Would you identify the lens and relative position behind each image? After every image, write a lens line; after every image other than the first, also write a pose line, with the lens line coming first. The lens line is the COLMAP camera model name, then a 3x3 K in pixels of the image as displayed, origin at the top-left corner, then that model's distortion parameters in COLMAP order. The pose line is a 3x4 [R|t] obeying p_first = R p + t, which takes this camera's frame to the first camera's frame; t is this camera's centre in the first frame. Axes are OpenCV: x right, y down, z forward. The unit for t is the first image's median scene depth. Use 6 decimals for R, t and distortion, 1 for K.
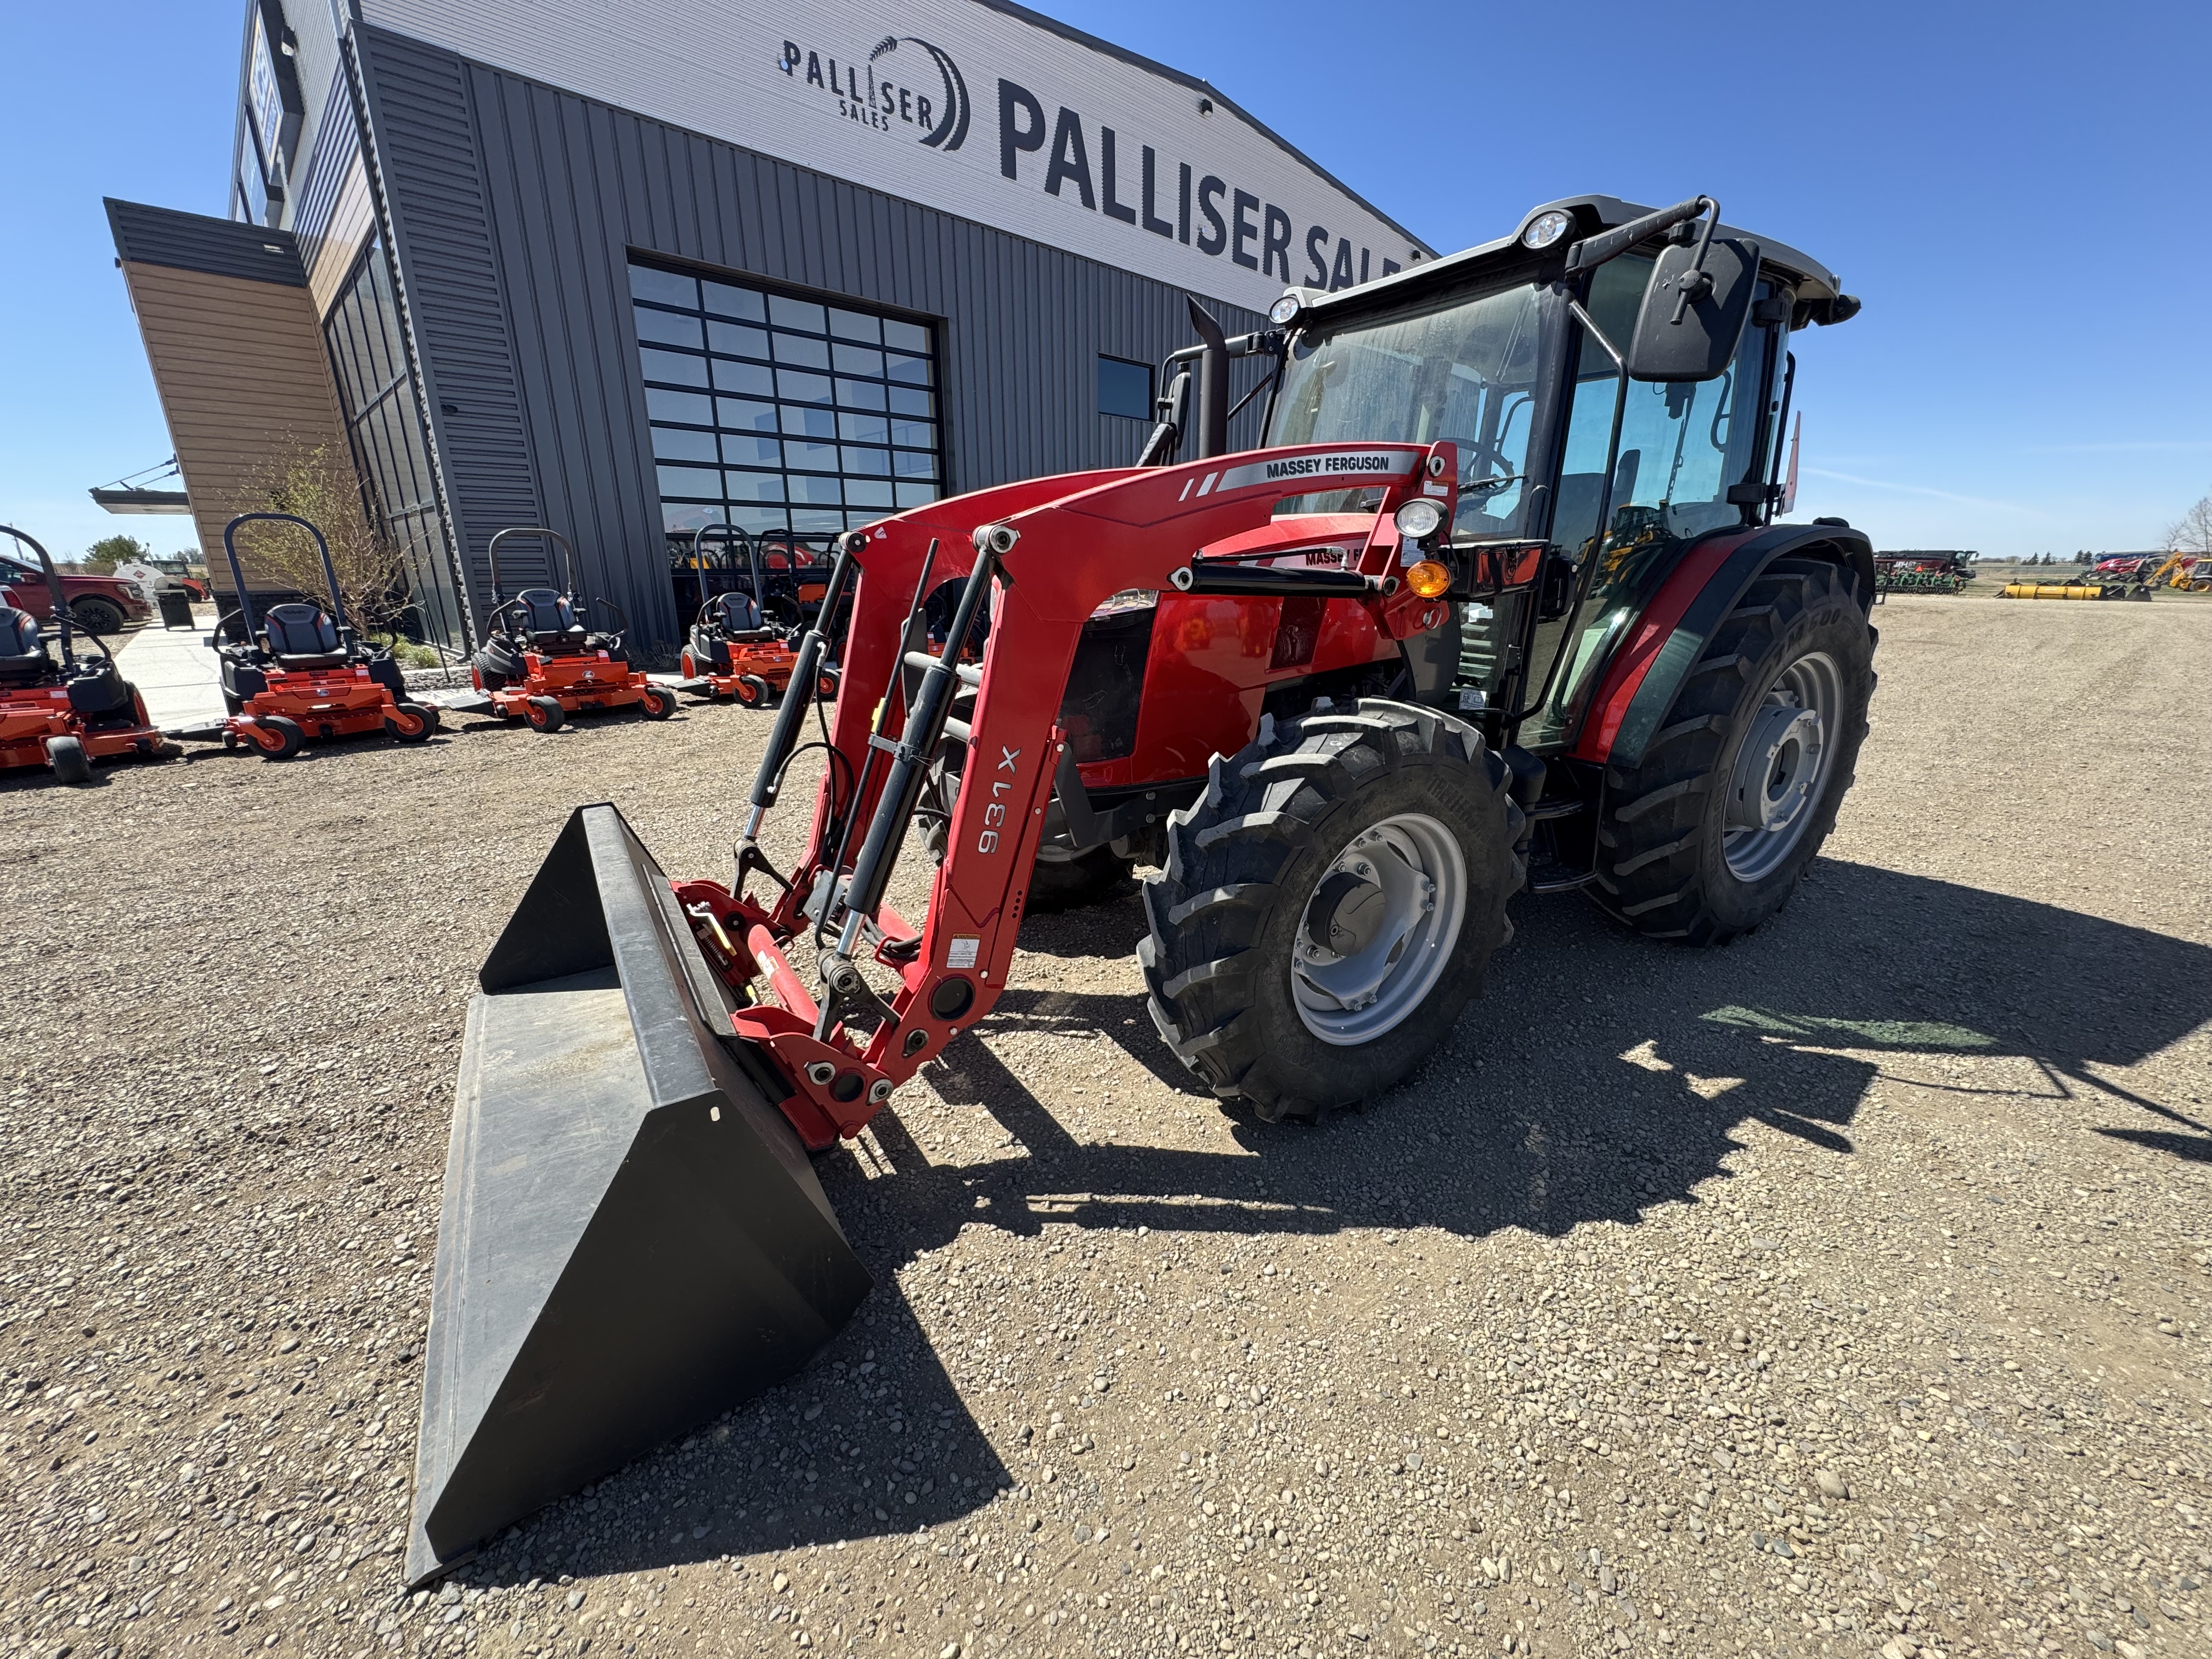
lens RADIAL K [[876.3, 0, 1106.5], [0, 876.3, 821.6], [0, 0, 1]] dist [-0.001257, 0.000227]
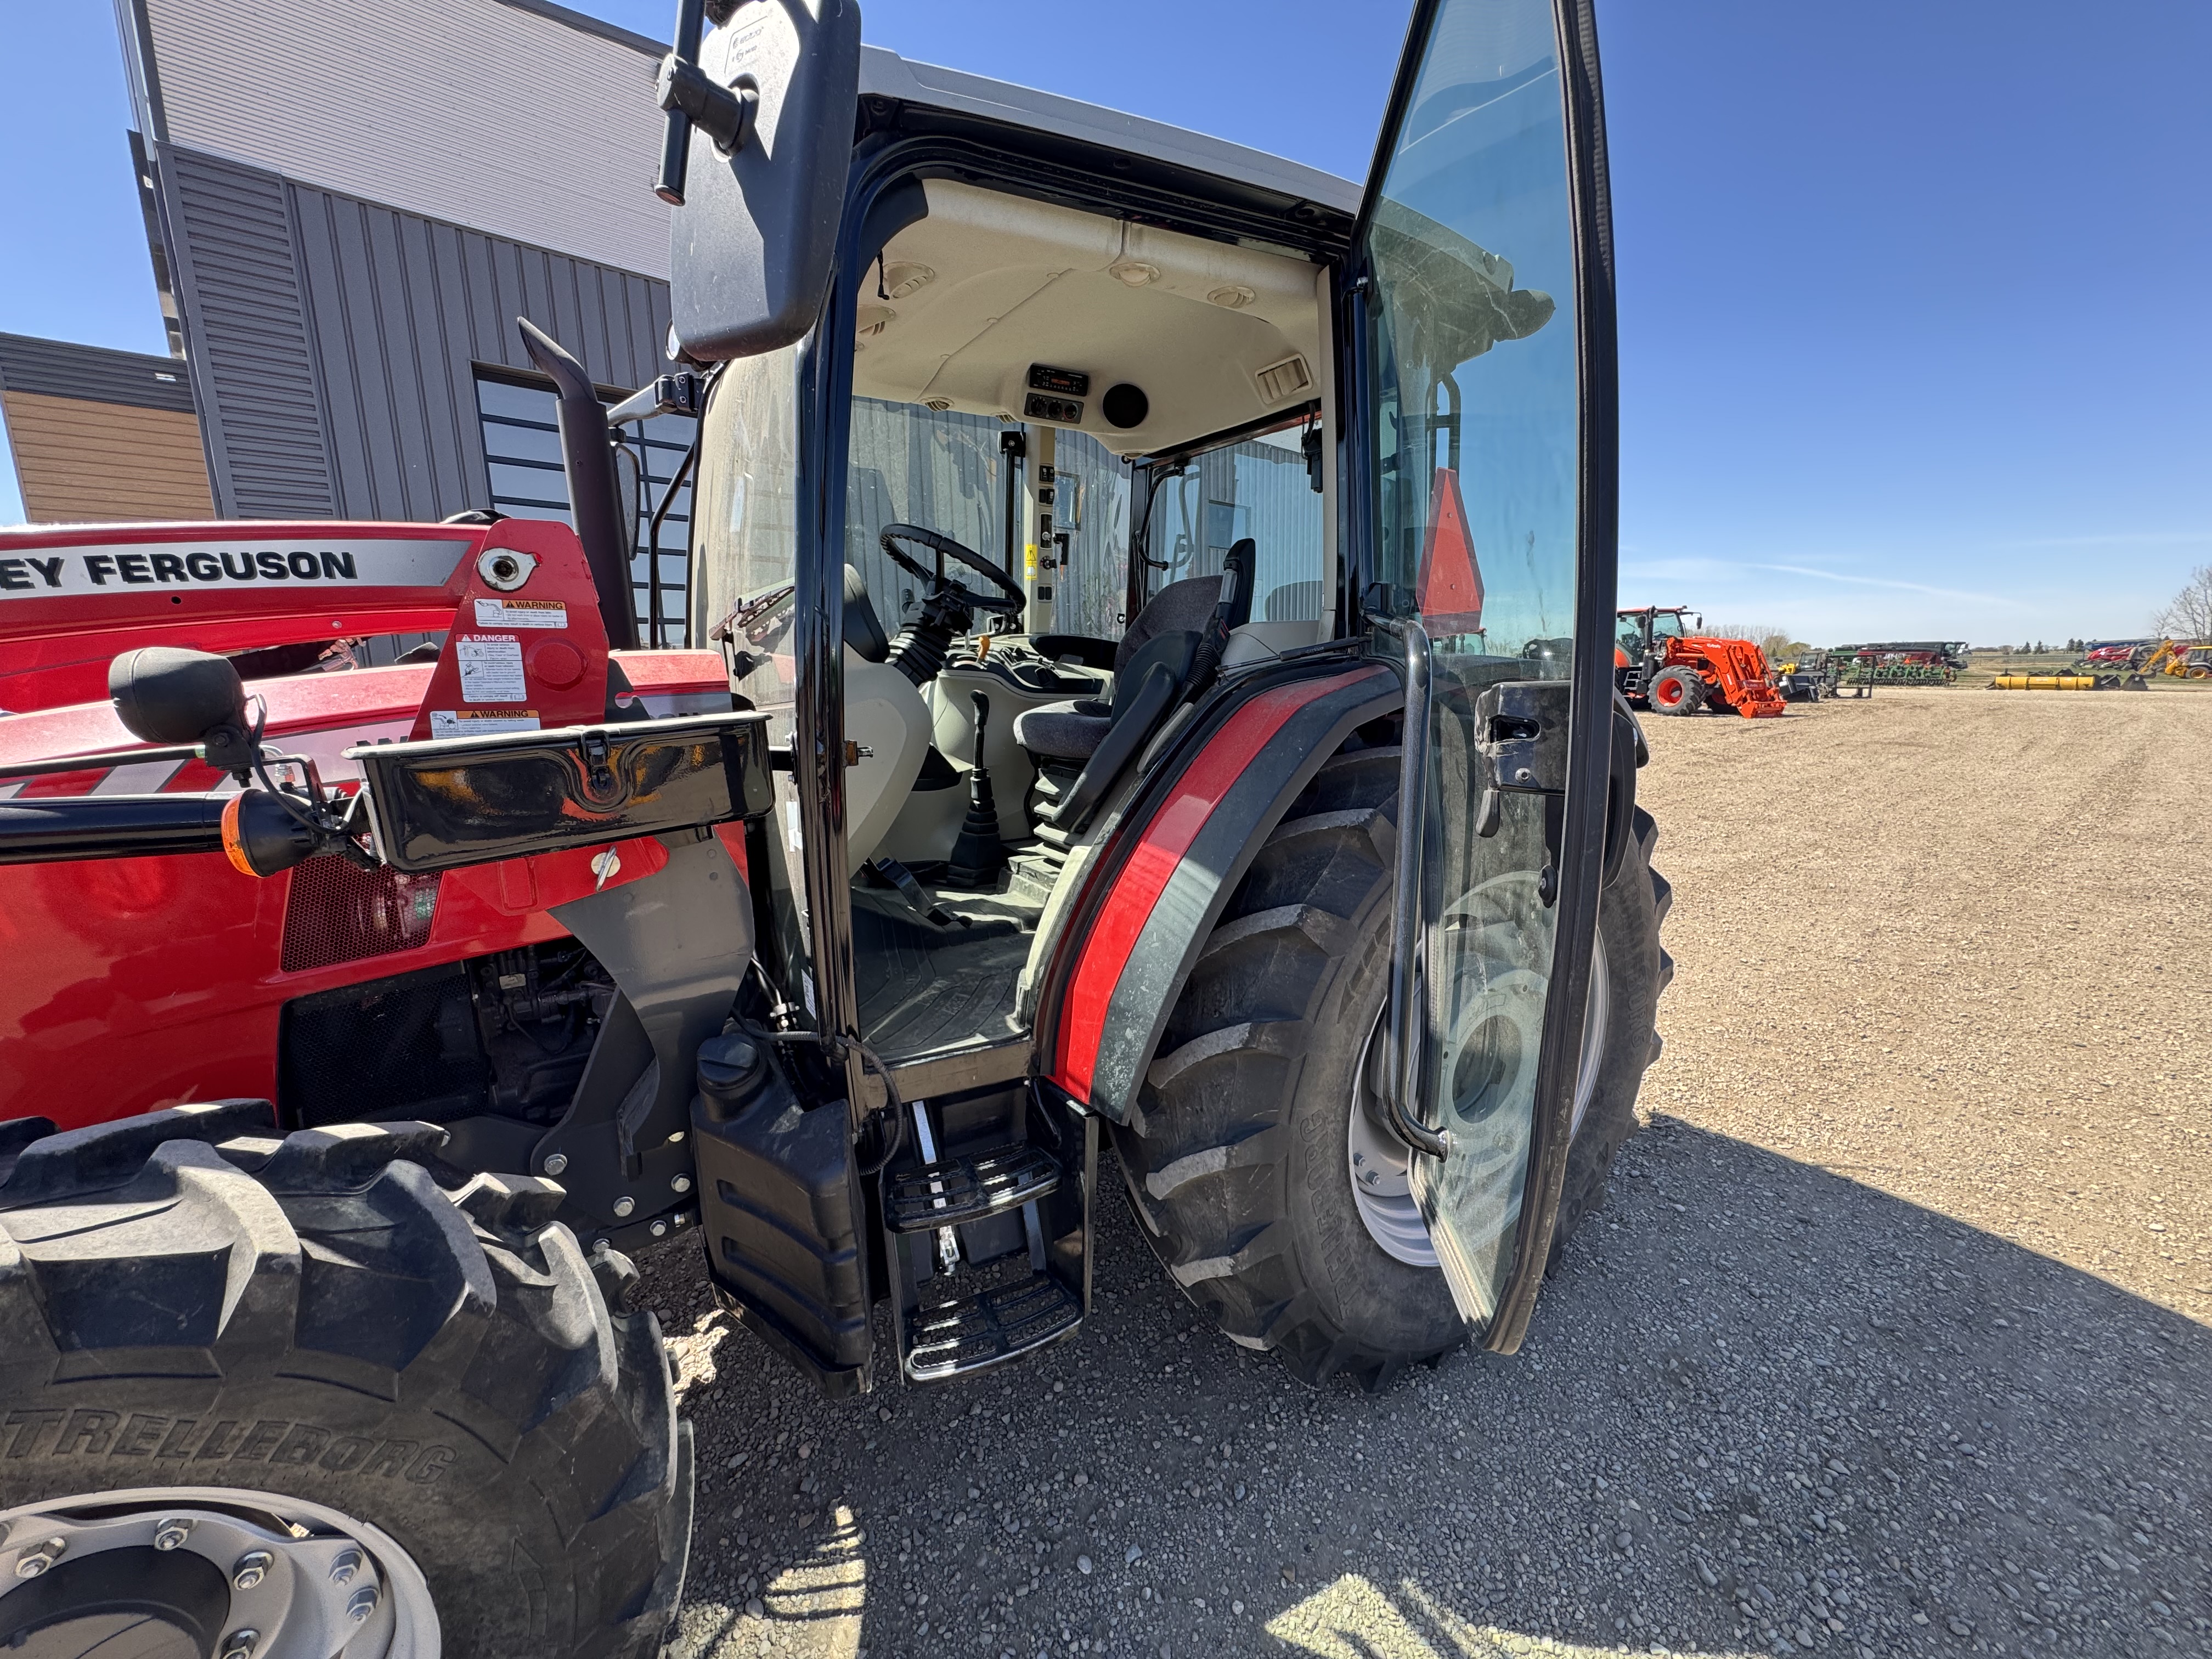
lens RADIAL K [[876.3, 0, 1106.8], [0, 876.3, 822.4], [0, 0, 1]] dist [-0.001257, 0.000227]
pose [[0.999856, -0.013435, -0.010320, 0.137409], [0.012220, 0.993862, -0.109954, -0.041444], [0.011734, 0.109812, 0.993883, 0.106295]]
